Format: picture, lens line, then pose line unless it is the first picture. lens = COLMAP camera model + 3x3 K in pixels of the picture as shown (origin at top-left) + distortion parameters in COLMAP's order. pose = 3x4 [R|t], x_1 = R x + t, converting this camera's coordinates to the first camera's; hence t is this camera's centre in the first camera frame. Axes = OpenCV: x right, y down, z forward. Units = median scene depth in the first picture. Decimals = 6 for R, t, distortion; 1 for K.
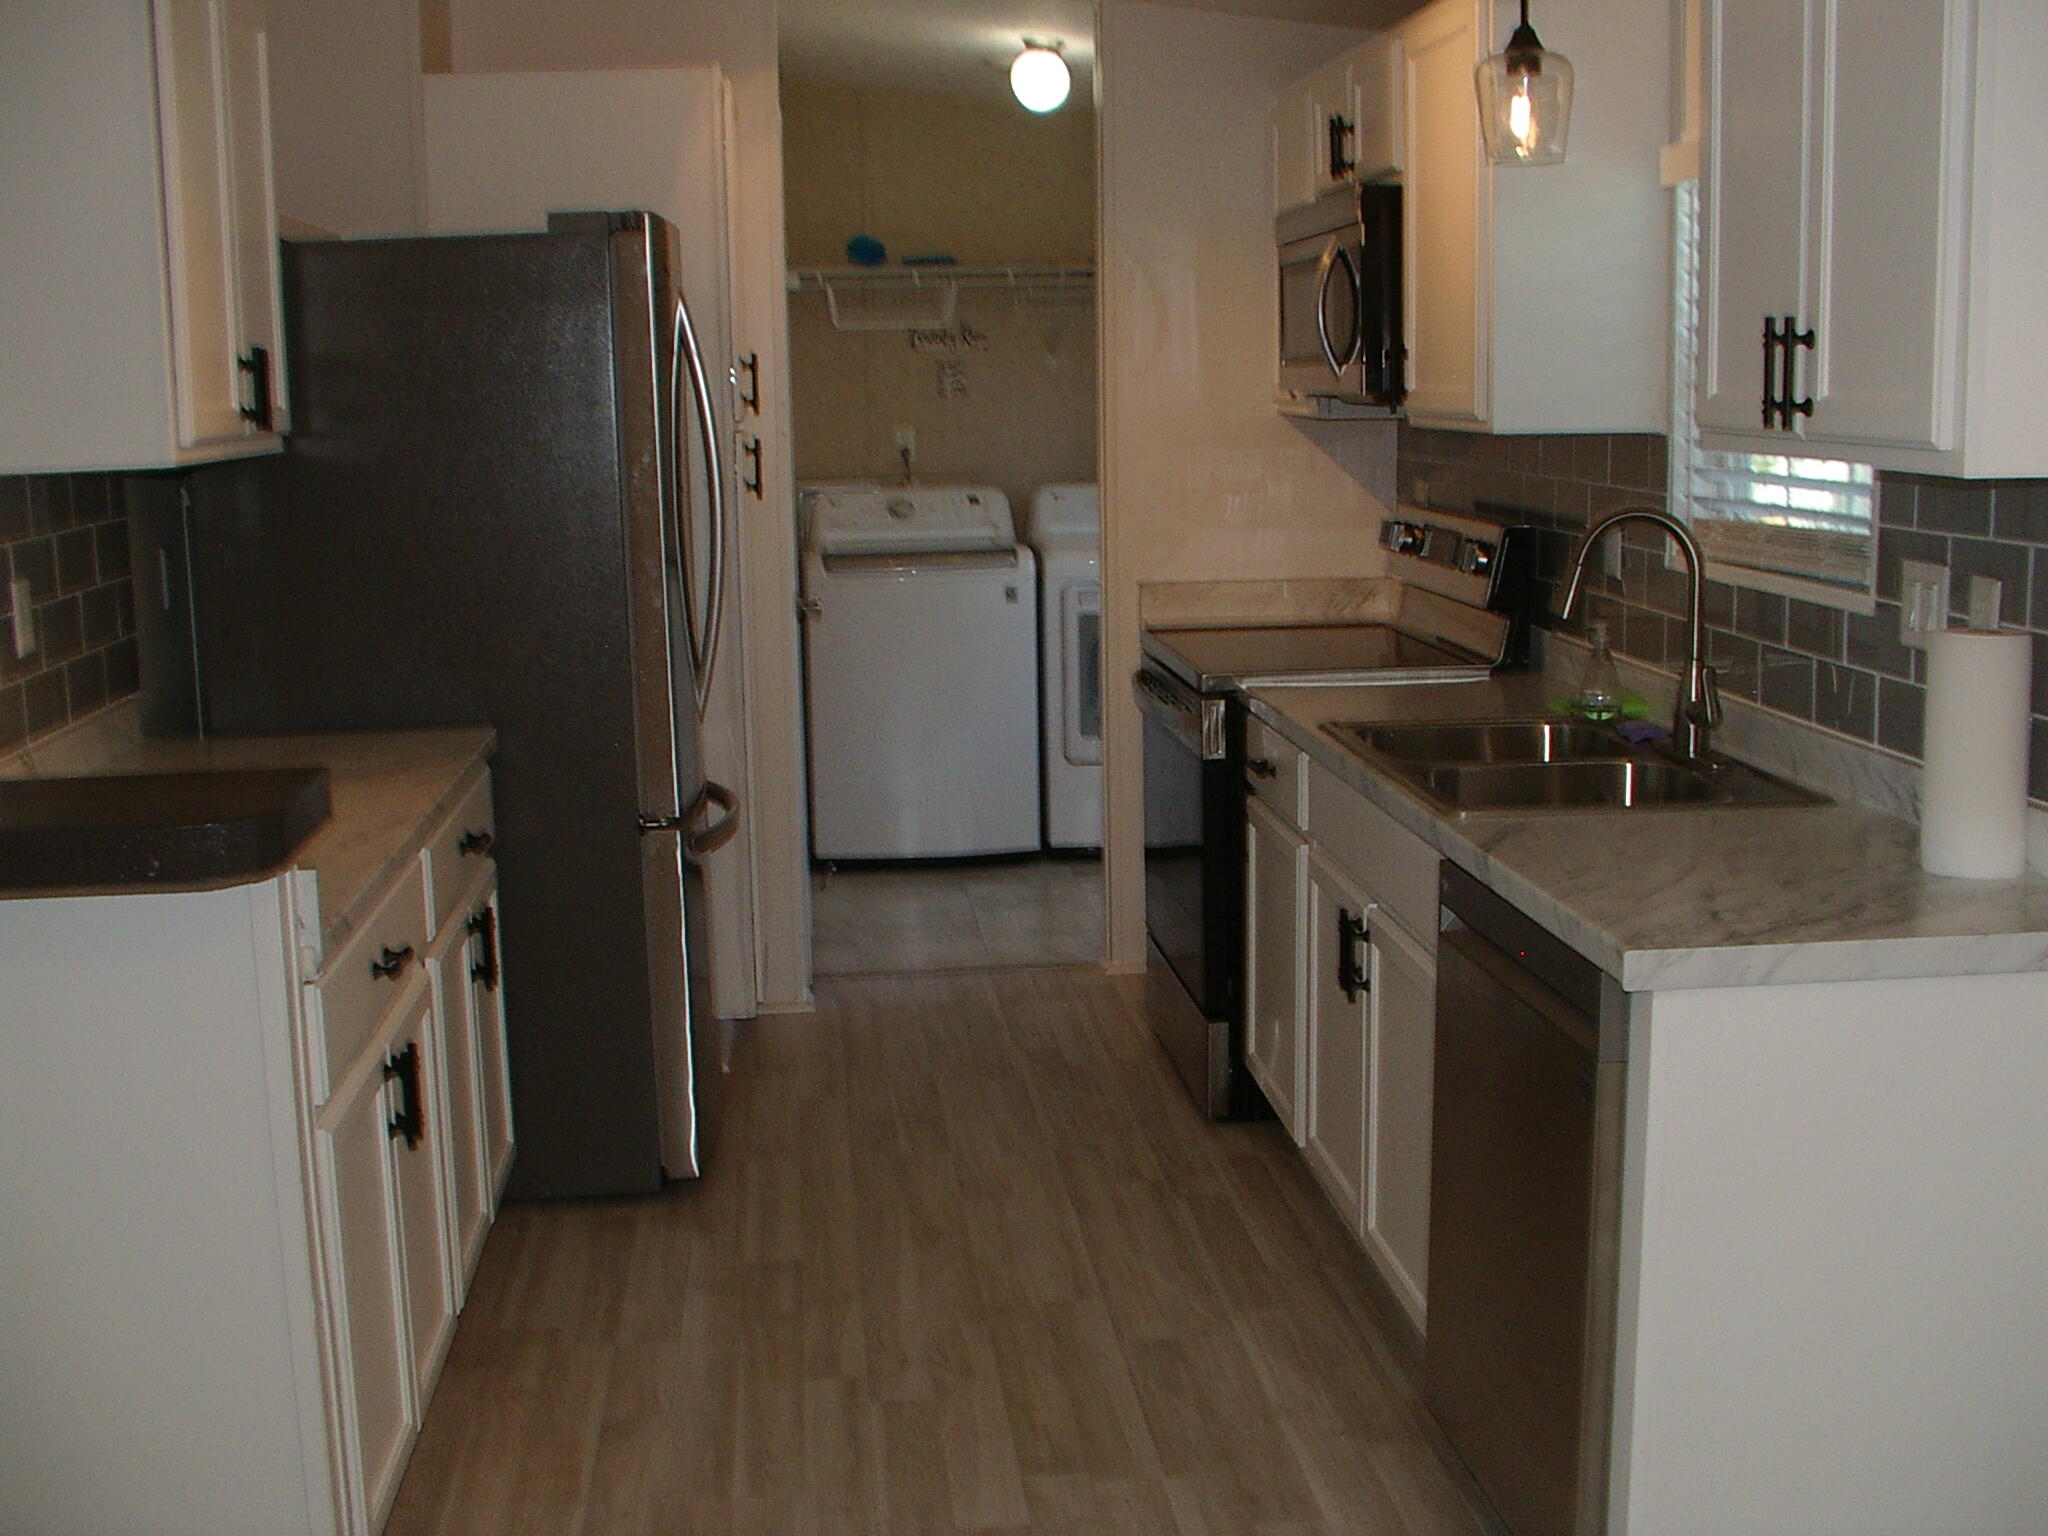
lens RADIAL K [[2315.5, 0, 1026.5], [0, 2315.5, 760.0], [0, 0, 1]] dist [-0.128422, 0.000000]
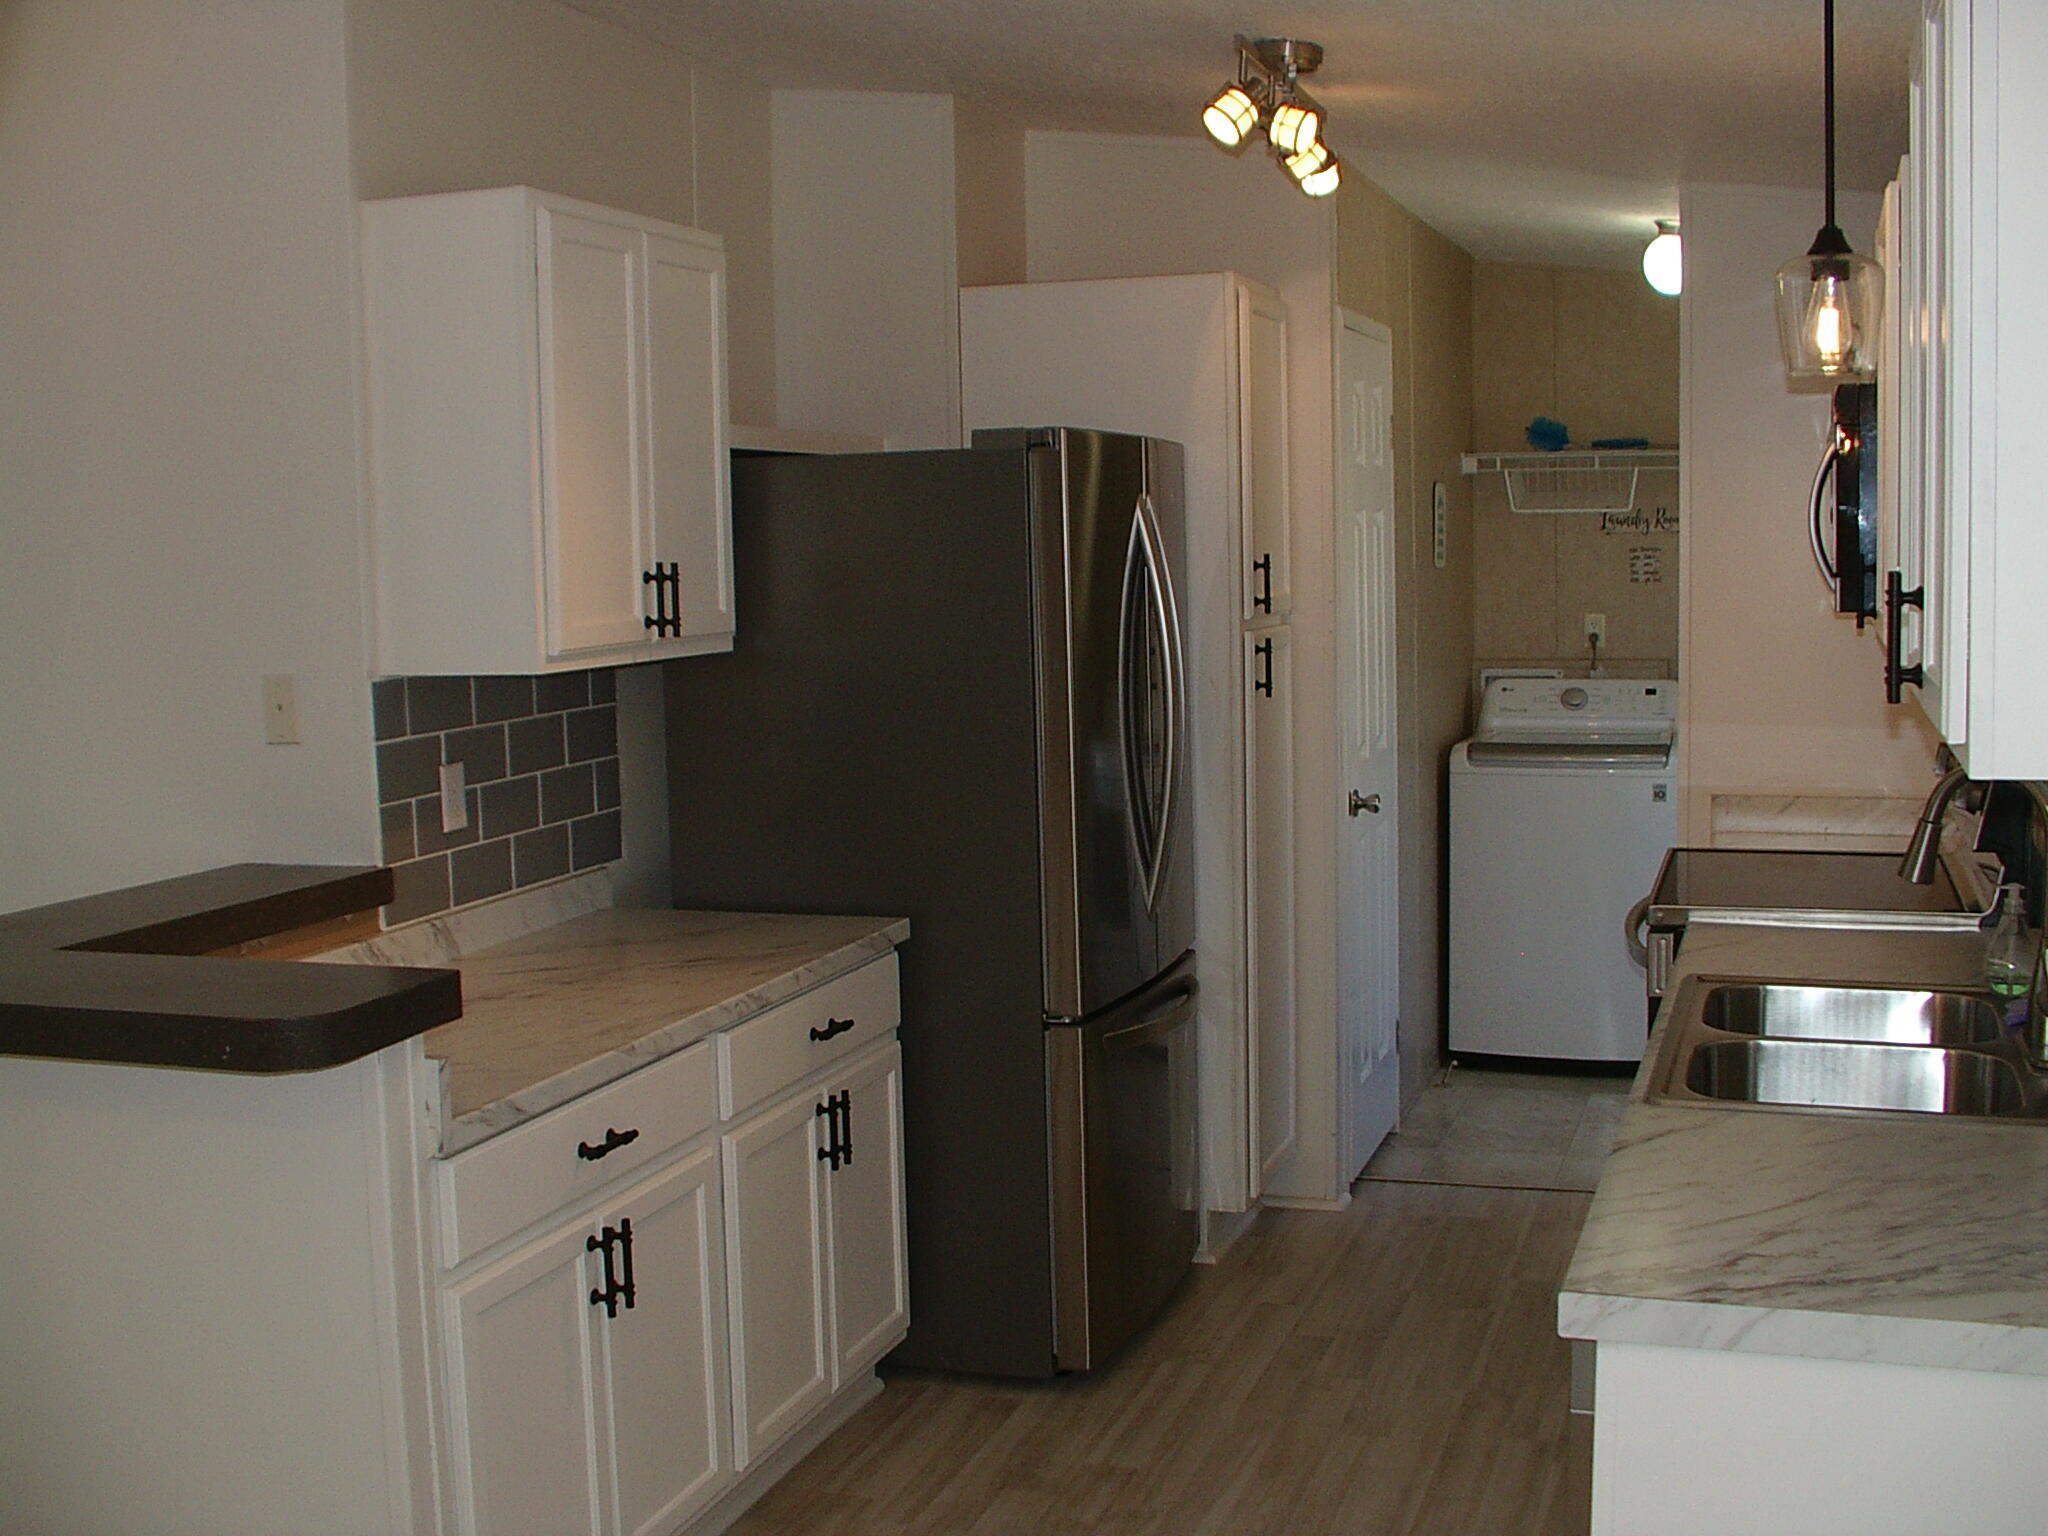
lens RADIAL K [[2315.5, 0, 1066.7], [0, 2315.5, 786.2], [0, 0, 1]] dist [-0.128422, 0.000000]
pose [[0.914982, 0.045284, -0.400946, 0.256539], [-0.065649, 0.997149, -0.037195, -0.039877], [0.398118, 0.060354, 0.915347, 0.058574]]
